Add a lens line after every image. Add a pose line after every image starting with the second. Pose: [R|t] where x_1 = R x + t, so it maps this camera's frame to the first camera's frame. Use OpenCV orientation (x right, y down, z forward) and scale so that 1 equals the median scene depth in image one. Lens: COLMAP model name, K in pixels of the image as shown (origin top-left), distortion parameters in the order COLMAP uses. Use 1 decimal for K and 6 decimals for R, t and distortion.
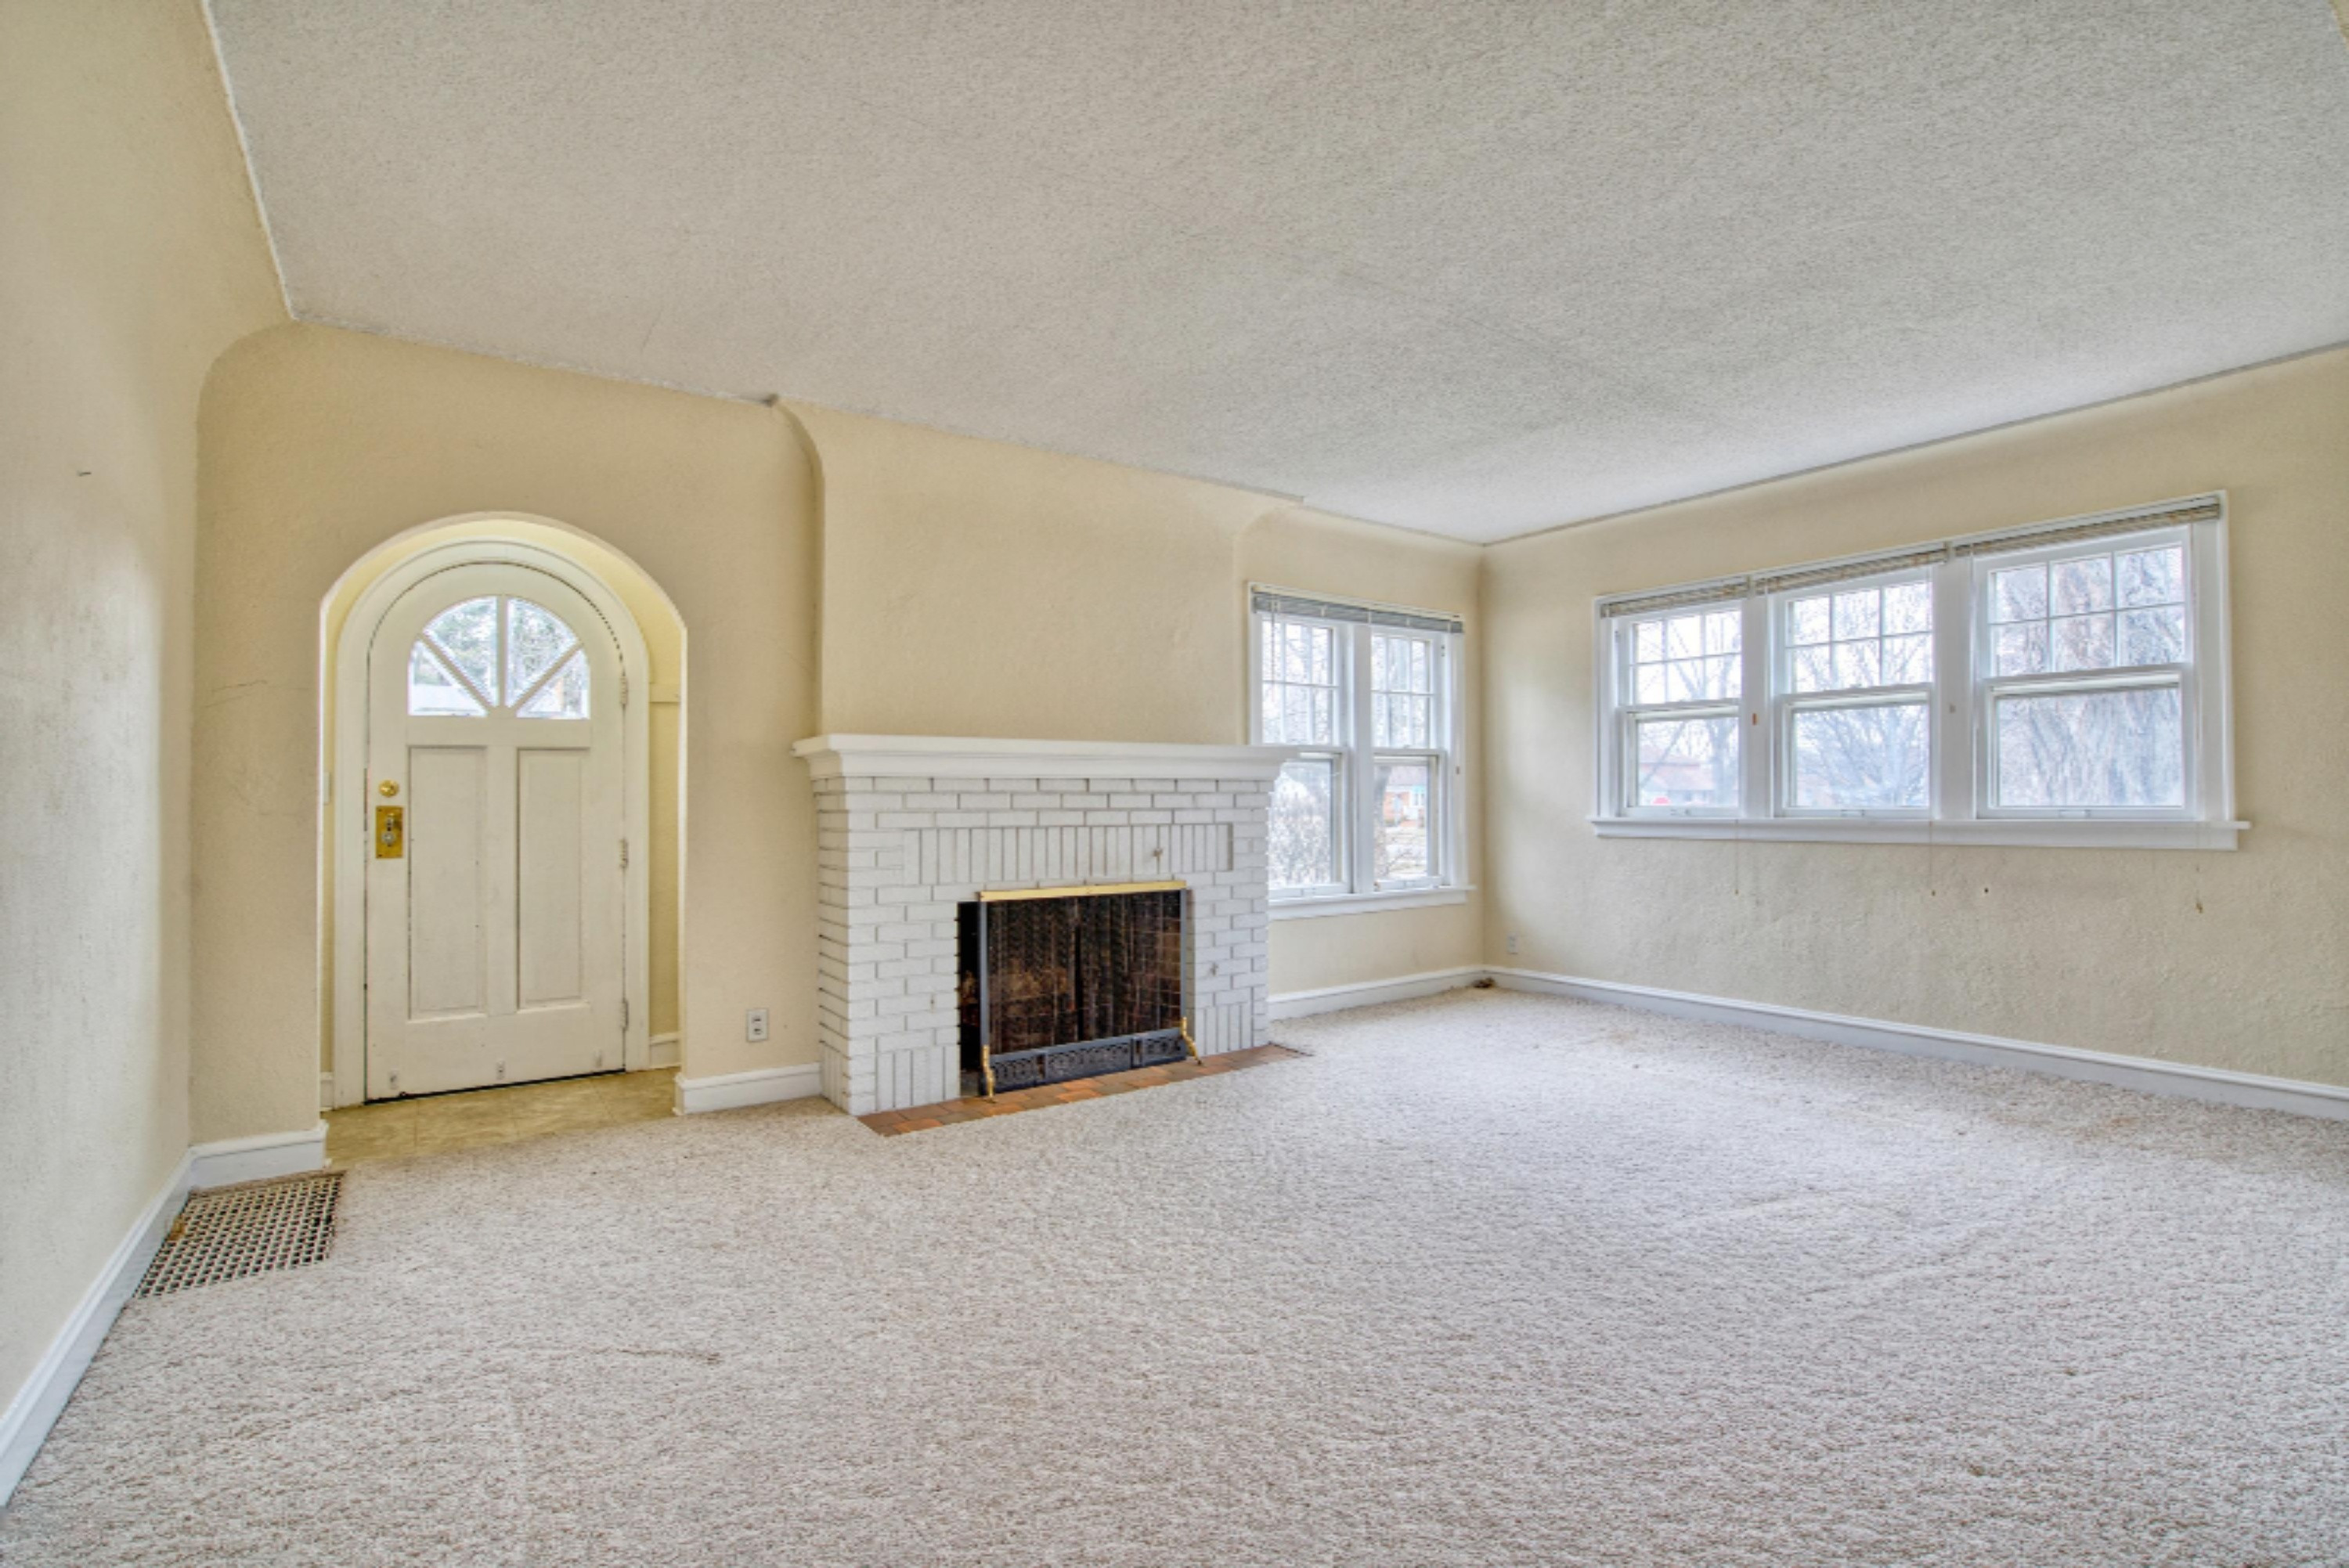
lens RADIAL K [[1083.6, 0, 1178.2], [0, 1083.6, 780.2], [0, 0, 1]] dist [-0.062550, 0.025198]
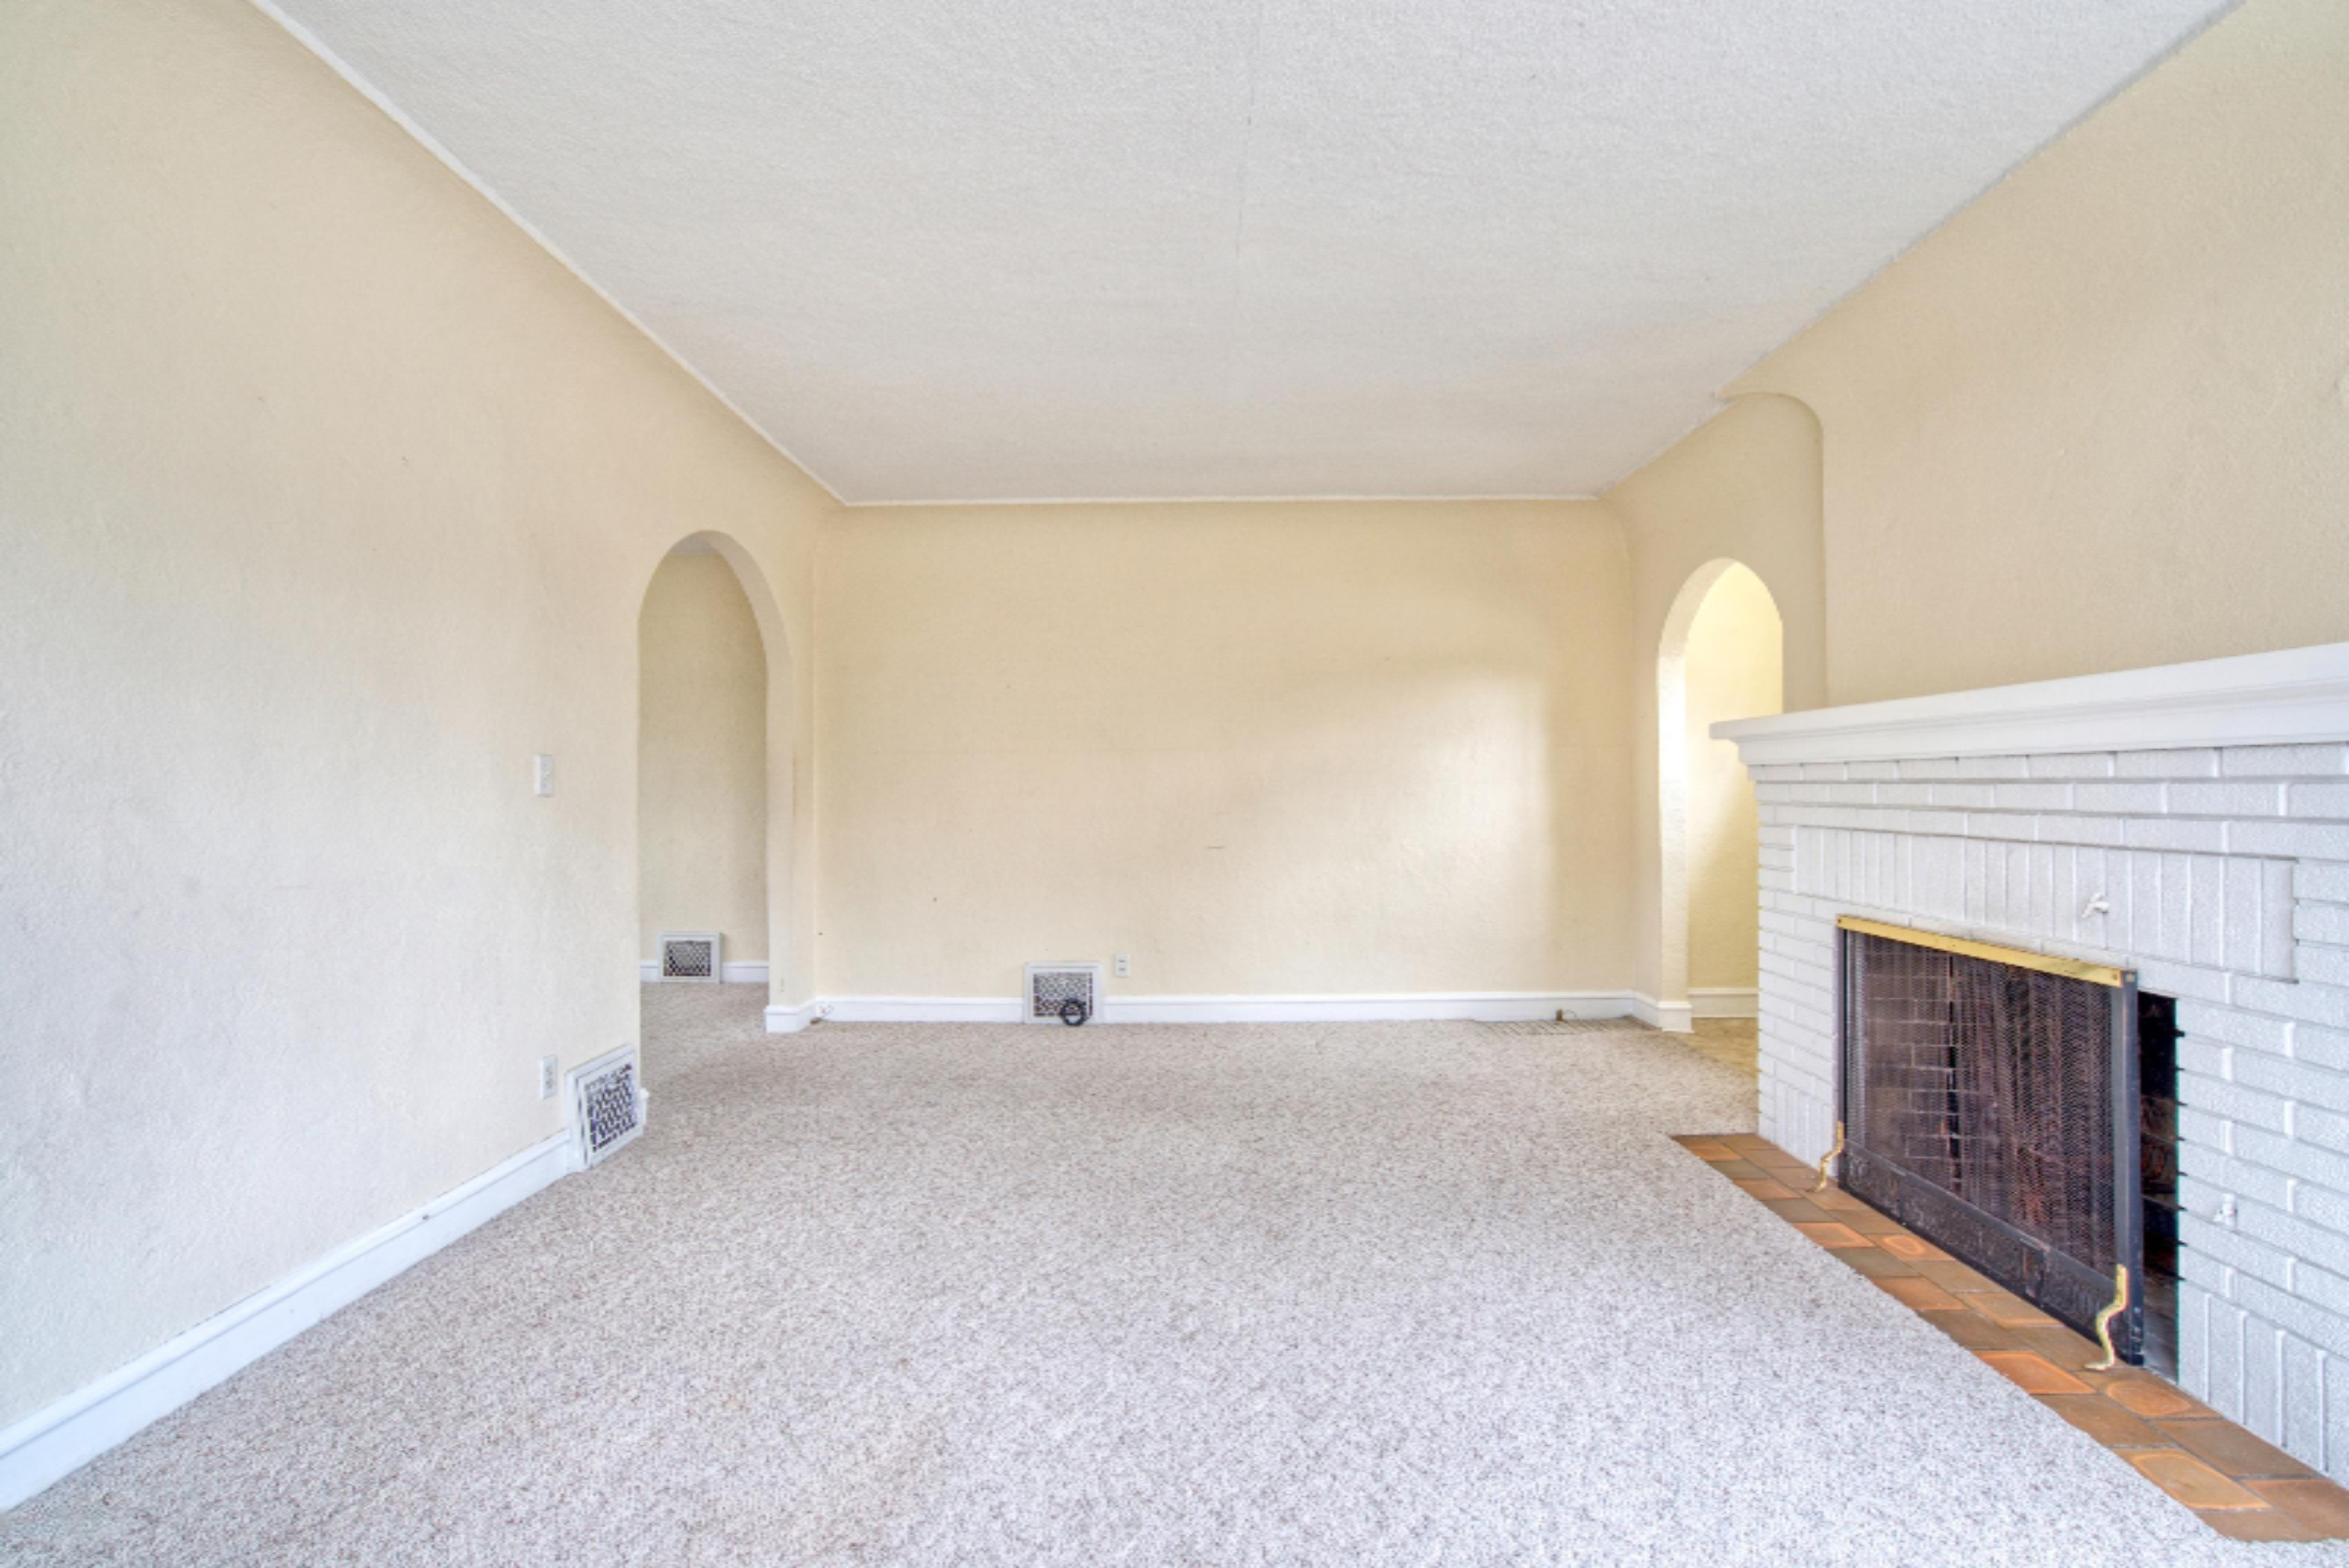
lens RADIAL K [[1083.6, 0, 1178.2], [0, 1083.6, 780.2], [0, 0, 1]] dist [-0.062550, 0.025198]
pose [[-0.571302, -0.005195, -0.820723, 0.678290], [0.020107, 0.999591, -0.020323, 0.014691], [0.820493, -0.028112, -0.570964, 1.044536]]
